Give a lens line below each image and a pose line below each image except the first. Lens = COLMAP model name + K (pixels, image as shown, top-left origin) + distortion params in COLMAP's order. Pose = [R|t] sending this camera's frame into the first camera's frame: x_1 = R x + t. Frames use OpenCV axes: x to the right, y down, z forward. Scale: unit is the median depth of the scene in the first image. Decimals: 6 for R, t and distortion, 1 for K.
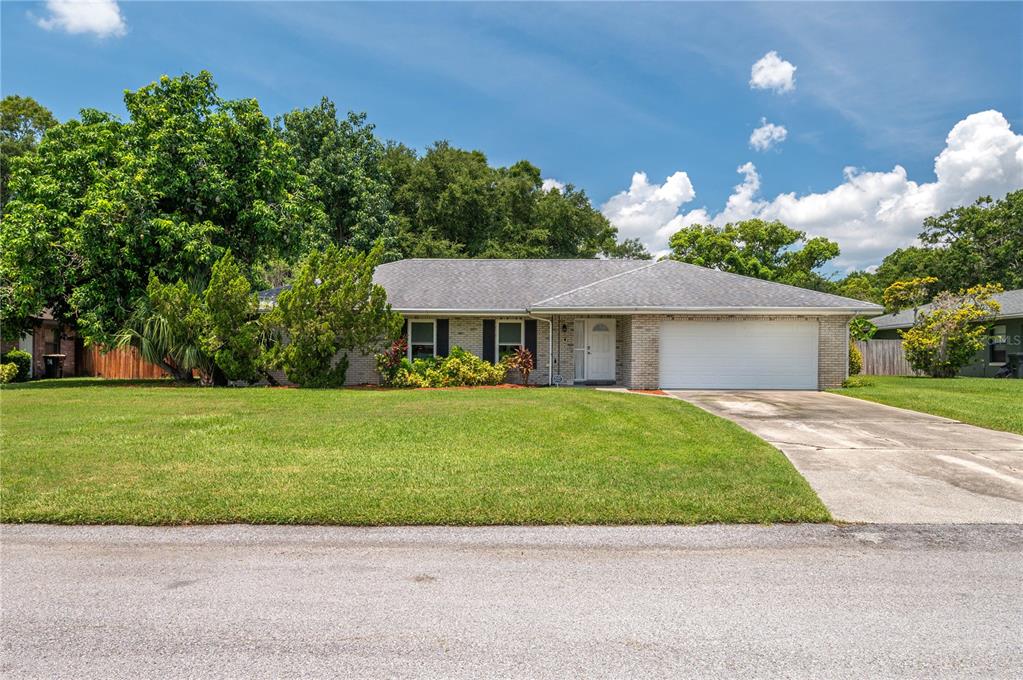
lens RADIAL K [[507.1, 0, 514.6], [0, 507.1, 337.1], [0, 0, 1]] dist [-0.001202, -0.000246]
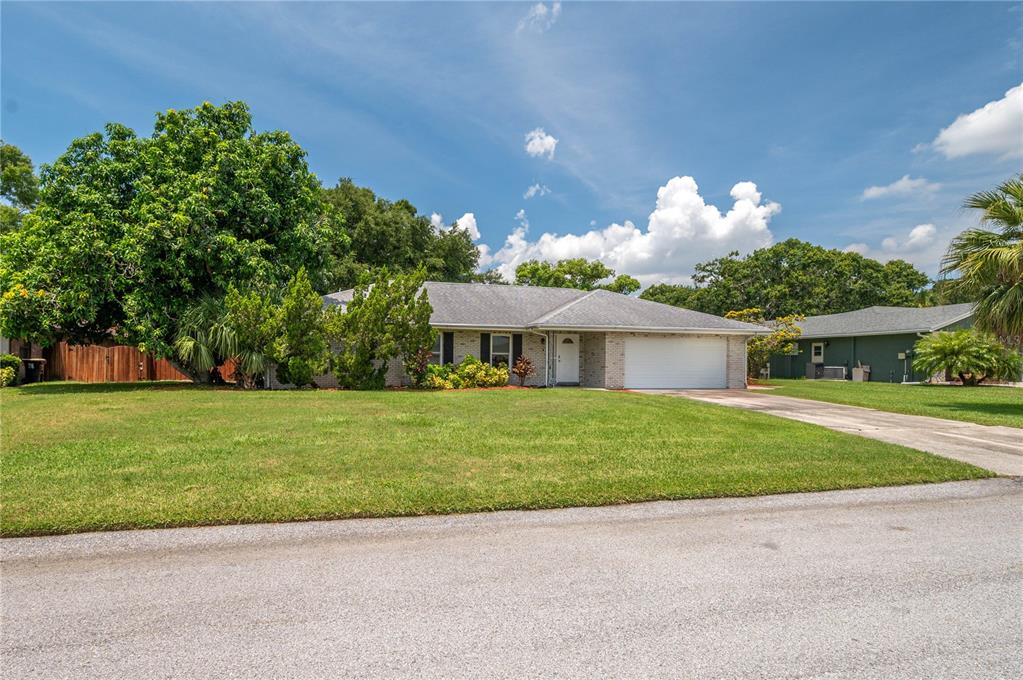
lens RADIAL K [[414.5, 0, 474.2], [0, 414.5, 348.3], [0, 0, 1]] dist [-0.000844, 0.000020]
pose [[0.981417, 0.012221, 0.191496, -0.293698], [-0.013005, 0.999911, 0.002837, -0.000514], [-0.191444, -0.005274, 0.981489, 0.022313]]
